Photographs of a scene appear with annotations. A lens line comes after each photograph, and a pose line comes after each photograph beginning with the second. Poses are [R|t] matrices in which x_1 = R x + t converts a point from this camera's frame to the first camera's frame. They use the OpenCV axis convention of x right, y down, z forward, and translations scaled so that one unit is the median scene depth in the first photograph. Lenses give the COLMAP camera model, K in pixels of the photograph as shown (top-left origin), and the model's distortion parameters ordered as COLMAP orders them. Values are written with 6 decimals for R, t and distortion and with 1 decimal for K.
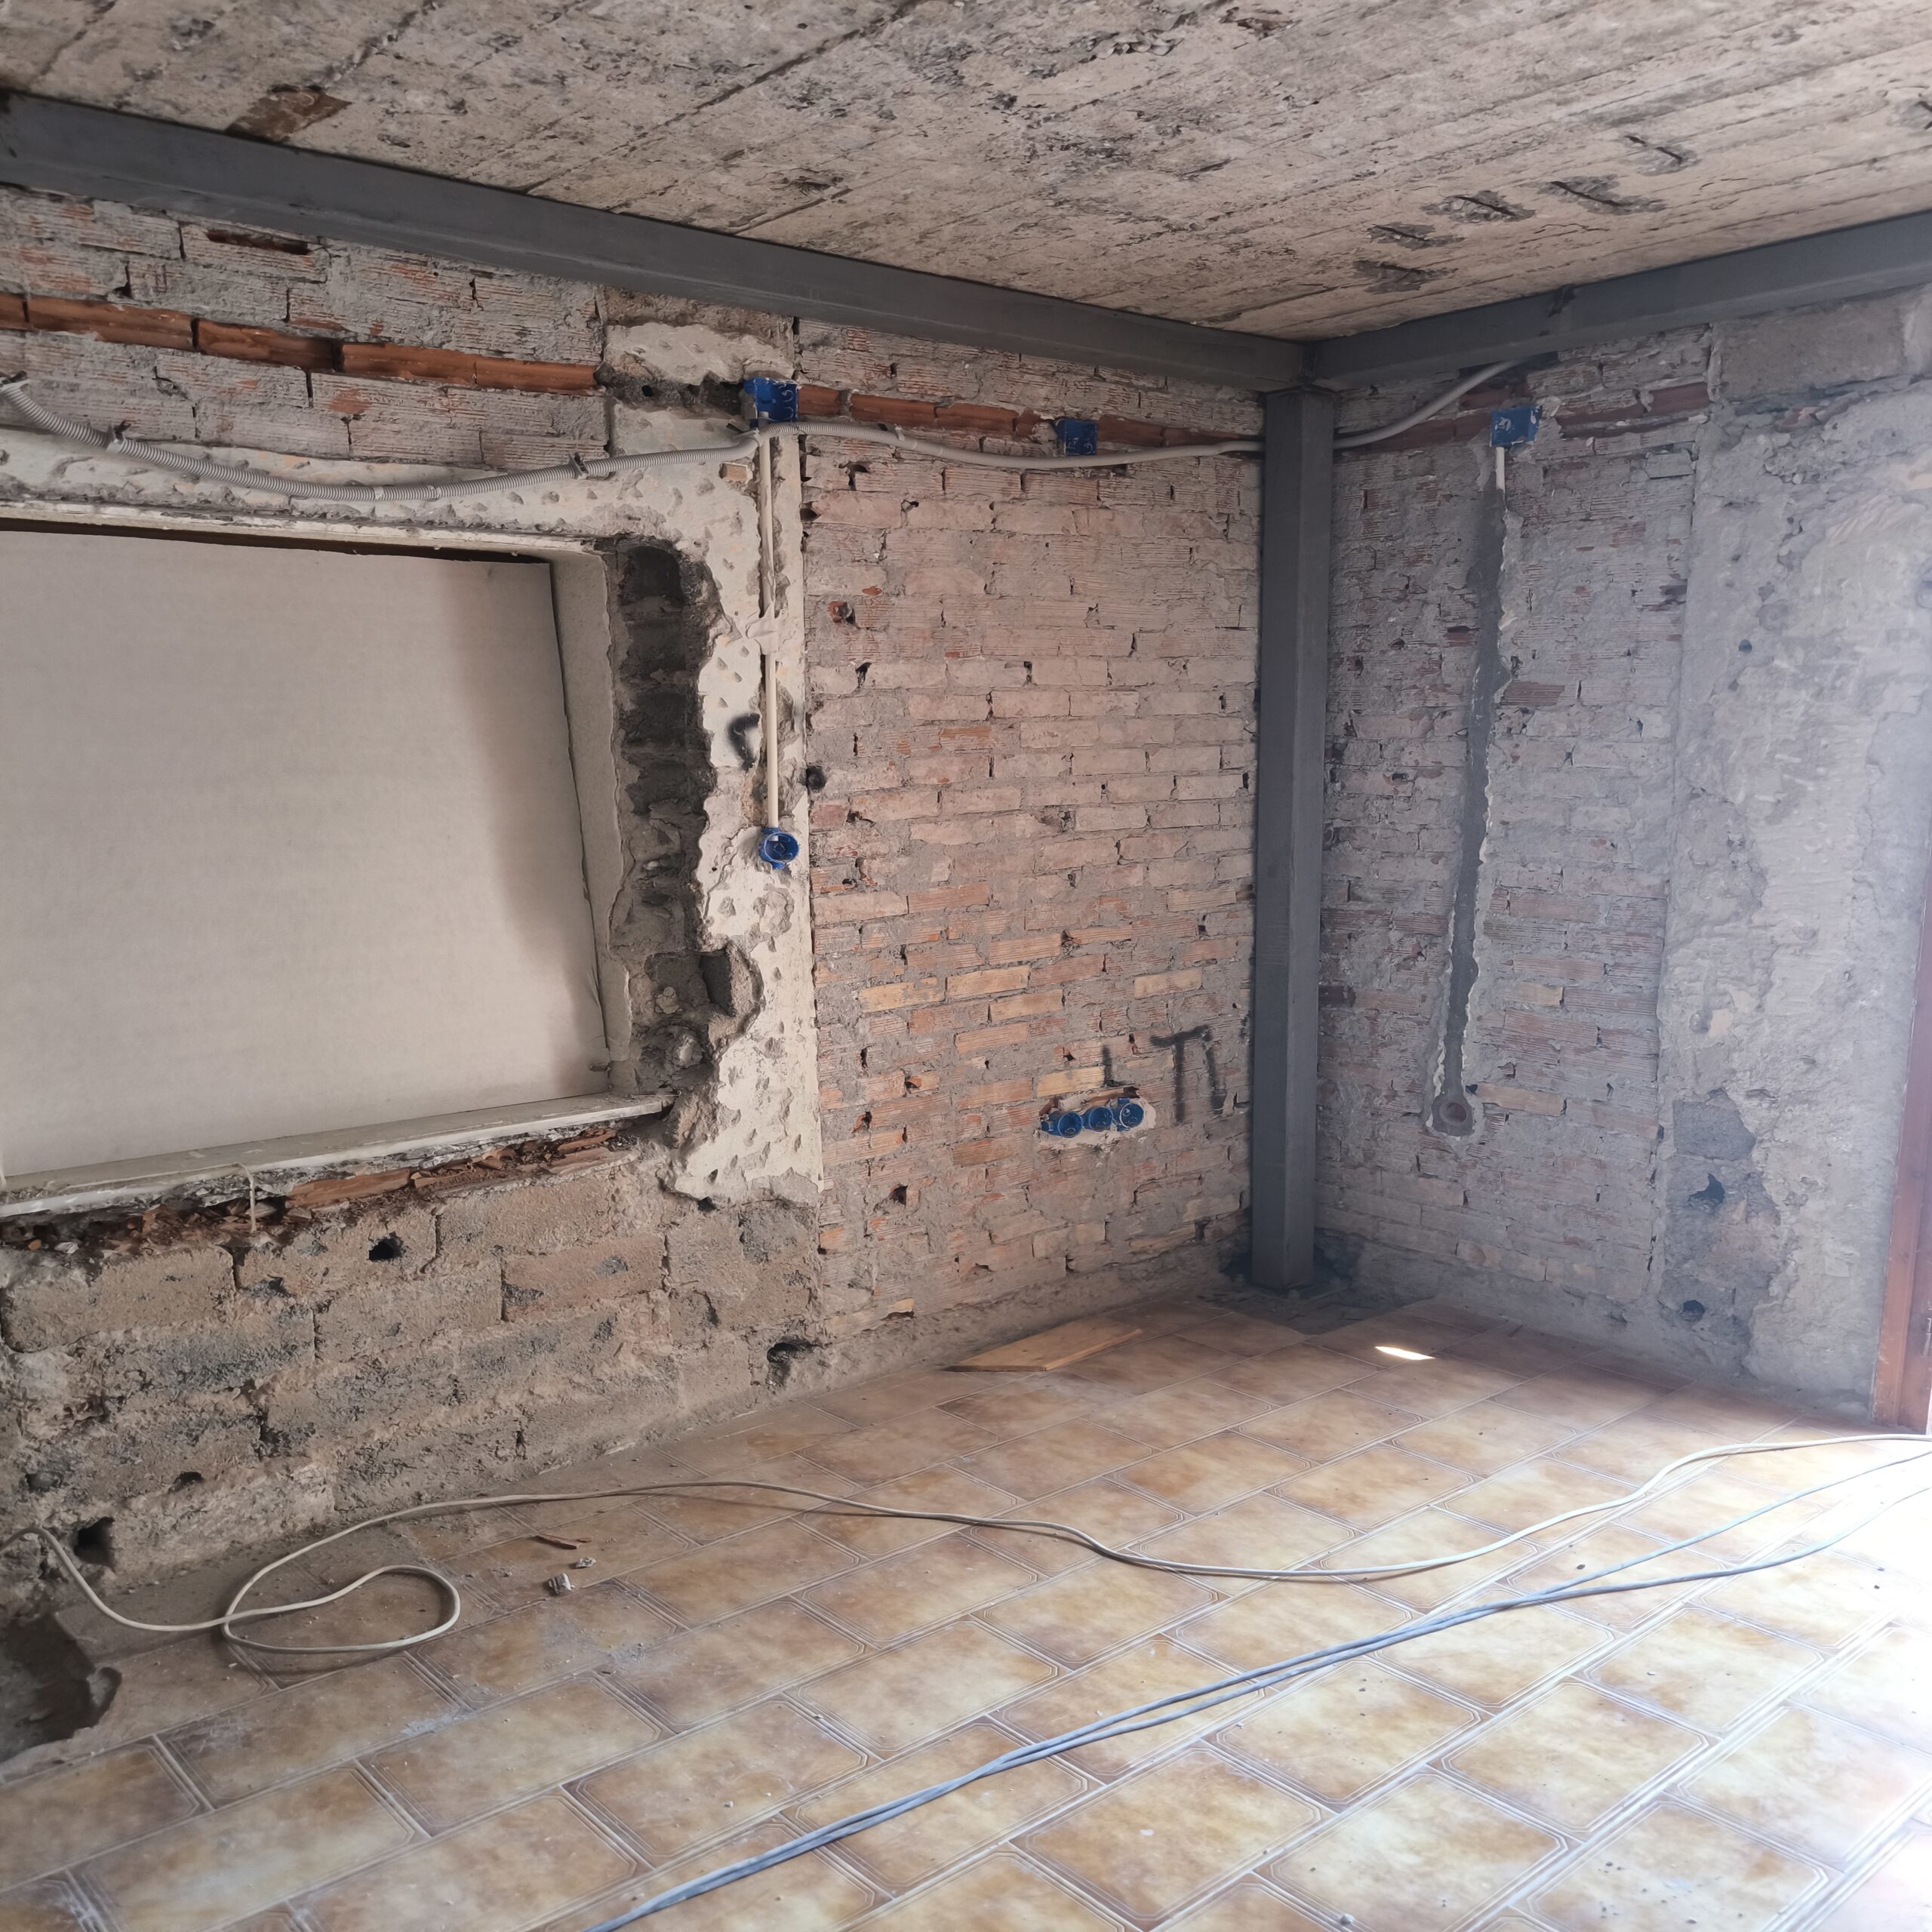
lens RADIAL K [[1780.5, 0, 966.1], [0, 1780.5, 1008.5], [0, 0, 1]] dist [0.008221, 0.021206]
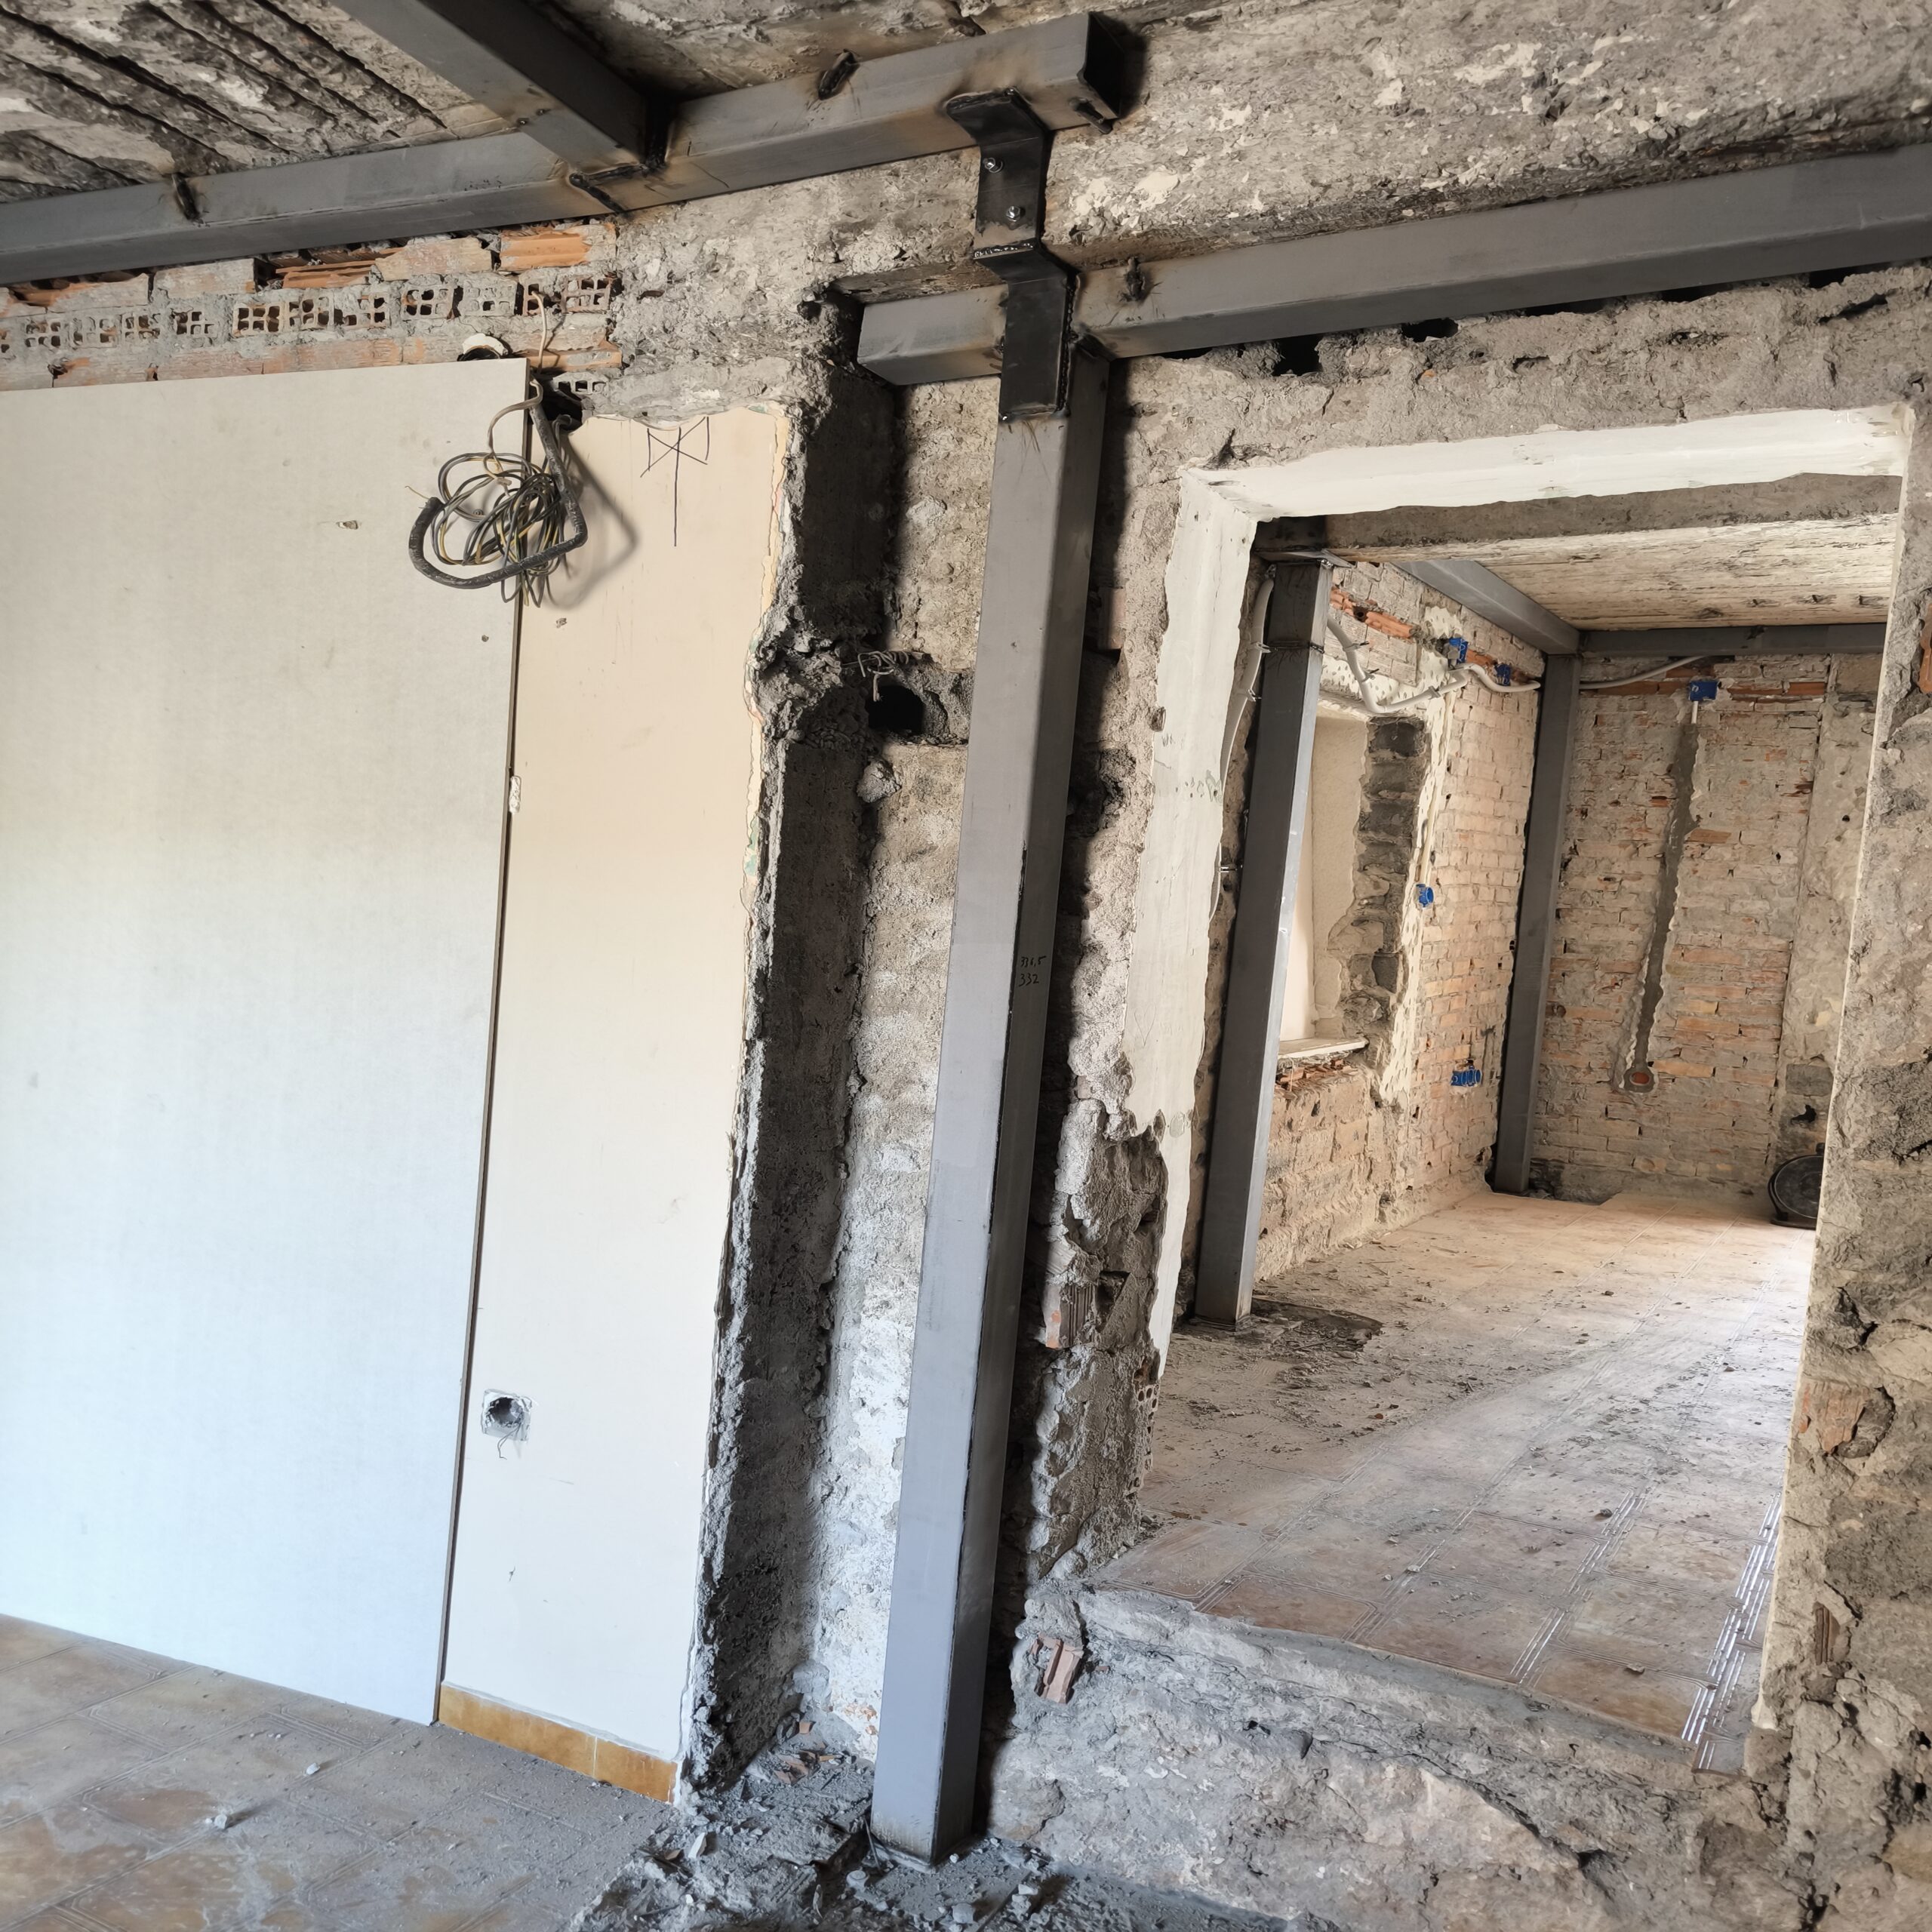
lens RADIAL K [[1816.7, 0, 963.2], [0, 1816.7, 933.2], [0, 0, 1]] dist [0.062081, -0.061727]
pose [[0.933794, 0.045488, 0.354909, -1.255942], [-0.003006, 0.992849, -0.119341, 0.173585], [-0.357800, 0.110373, 0.927253, -0.523002]]
